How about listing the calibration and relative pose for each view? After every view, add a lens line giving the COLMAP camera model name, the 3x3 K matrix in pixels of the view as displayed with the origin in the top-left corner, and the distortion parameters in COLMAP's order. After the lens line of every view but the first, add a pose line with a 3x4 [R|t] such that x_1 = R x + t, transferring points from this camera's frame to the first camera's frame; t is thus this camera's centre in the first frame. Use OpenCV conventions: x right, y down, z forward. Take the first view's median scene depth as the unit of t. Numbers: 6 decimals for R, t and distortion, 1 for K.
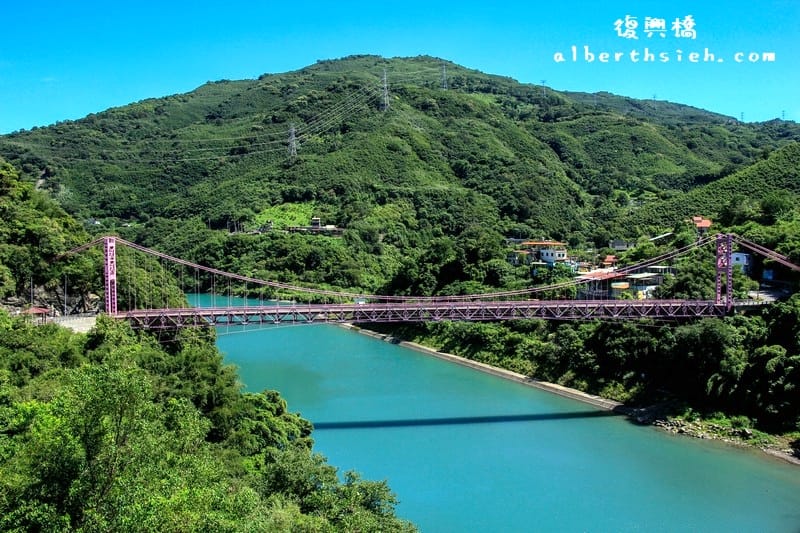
lens RADIAL K [[714.6, 0, 400.0], [0, 714.6, 266.5], [0, 0, 1]] dist [-0.061638, 0.007250]
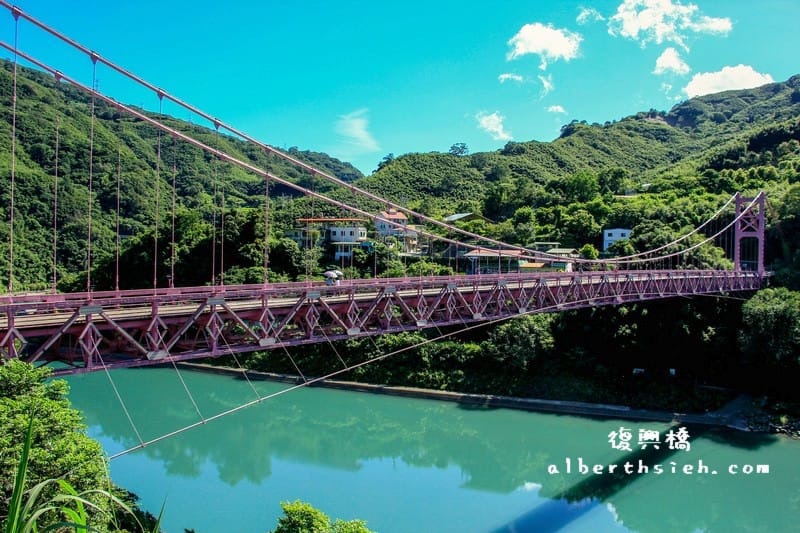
lens RADIAL K [[655.9, 0, 406.6], [0, 655.9, 266.4], [0, 0, 1]] dist [-0.184659, 0.157662]
pose [[0.745639, 0.002812, 0.666344, -0.094856], [0.010135, 0.999828, -0.015561, 0.013495], [-0.666273, 0.018357, 0.745482, 0.184212]]
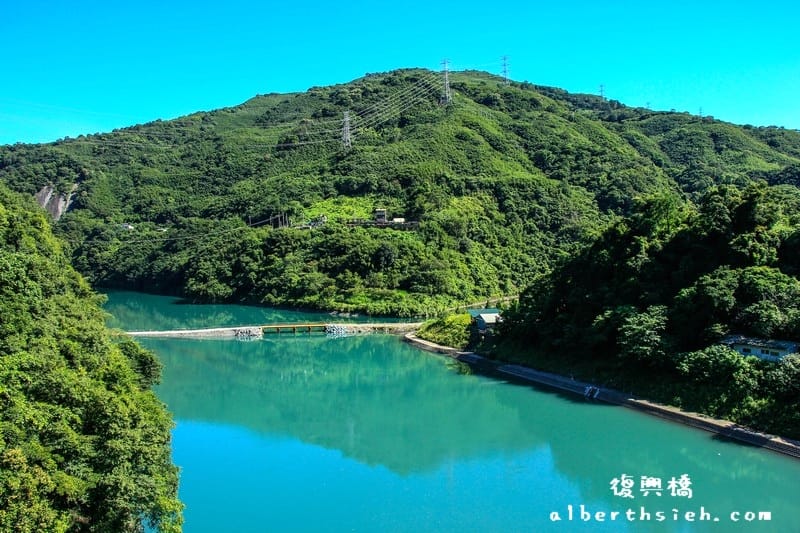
lens RADIAL K [[655.9, 0, 406.6], [0, 655.9, 266.4], [0, 0, 1]] dist [-0.184659, 0.157662]
pose [[0.999059, -0.006155, -0.042937, -0.051326], [0.004986, 0.999615, -0.027293, 0.013136], [0.043088, 0.027053, 0.998705, 0.247373]]
